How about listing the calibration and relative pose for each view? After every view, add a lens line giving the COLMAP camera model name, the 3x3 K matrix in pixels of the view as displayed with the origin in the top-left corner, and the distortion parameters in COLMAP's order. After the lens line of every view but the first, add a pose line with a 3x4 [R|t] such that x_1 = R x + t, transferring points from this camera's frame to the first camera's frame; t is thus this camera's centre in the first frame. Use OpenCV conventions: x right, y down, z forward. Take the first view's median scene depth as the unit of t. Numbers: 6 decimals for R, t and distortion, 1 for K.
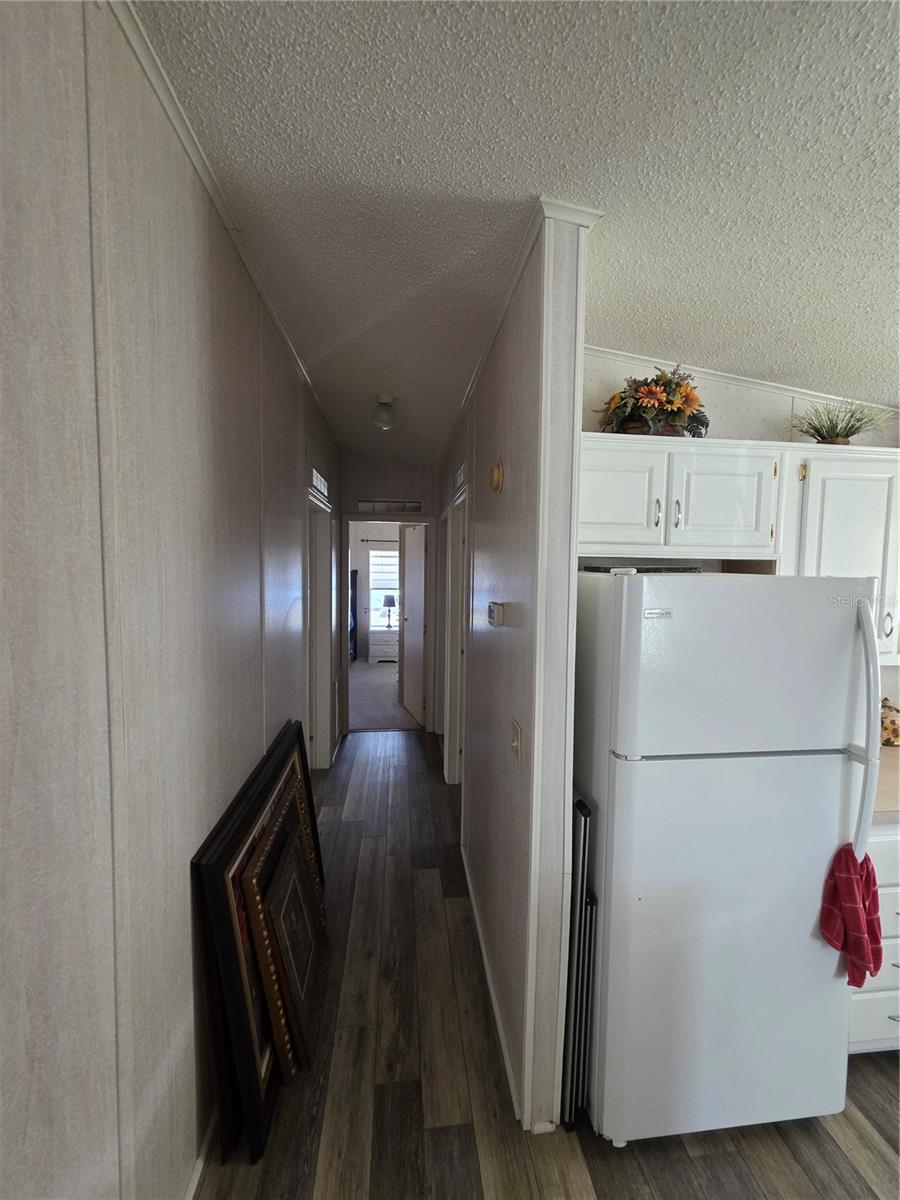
lens RADIAL K [[479.7, 0, 451.7], [0, 479.7, 594.6], [0, 0, 1]] dist [0.001328, -0.000098]
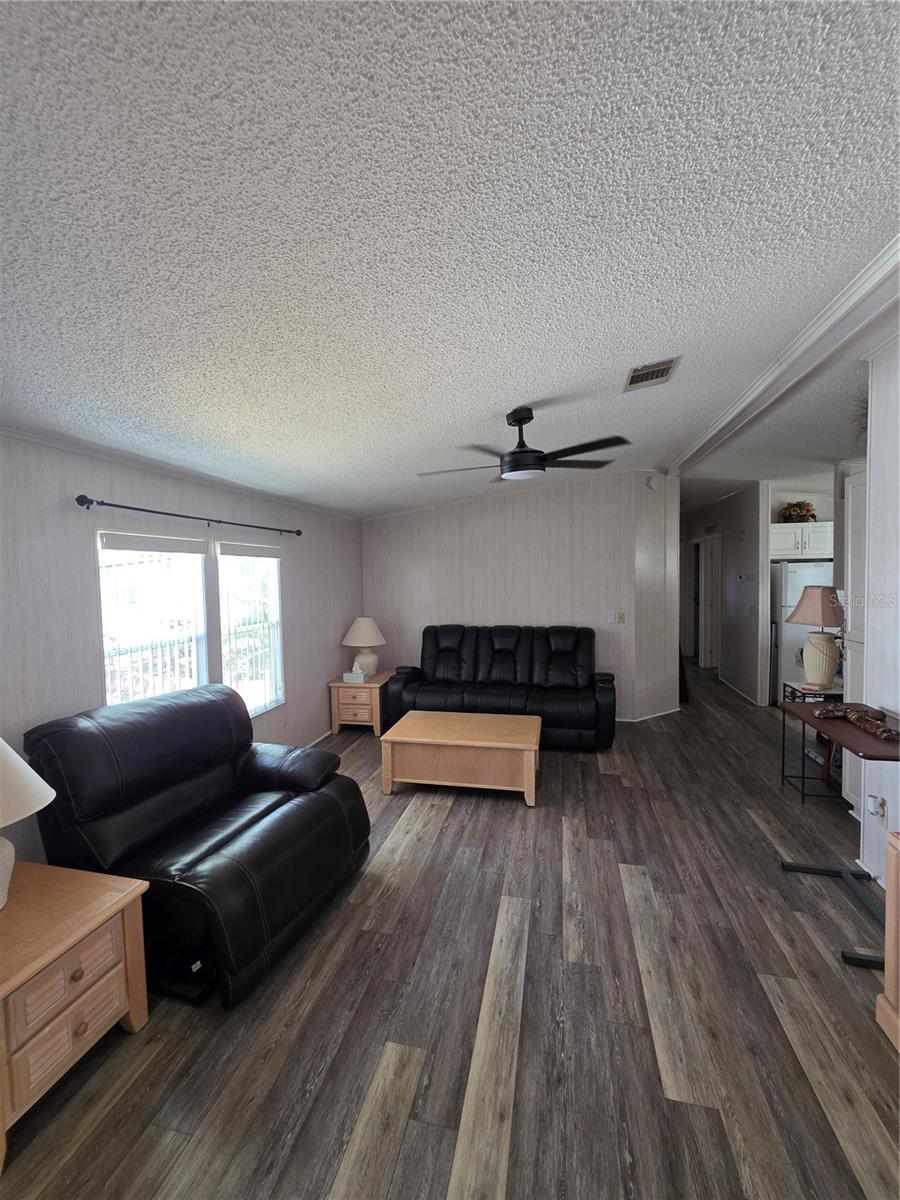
lens RADIAL K [[460.9, 0, 432.9], [0, 460.9, 594.8], [0, 0, 1]] dist [-0.020532, -0.000009]
pose [[0.932807, -0.018552, -0.359898, -0.813007], [0.014219, 0.999791, -0.014684, 0.184239], [0.360096, 0.008580, 0.932876, -2.884616]]
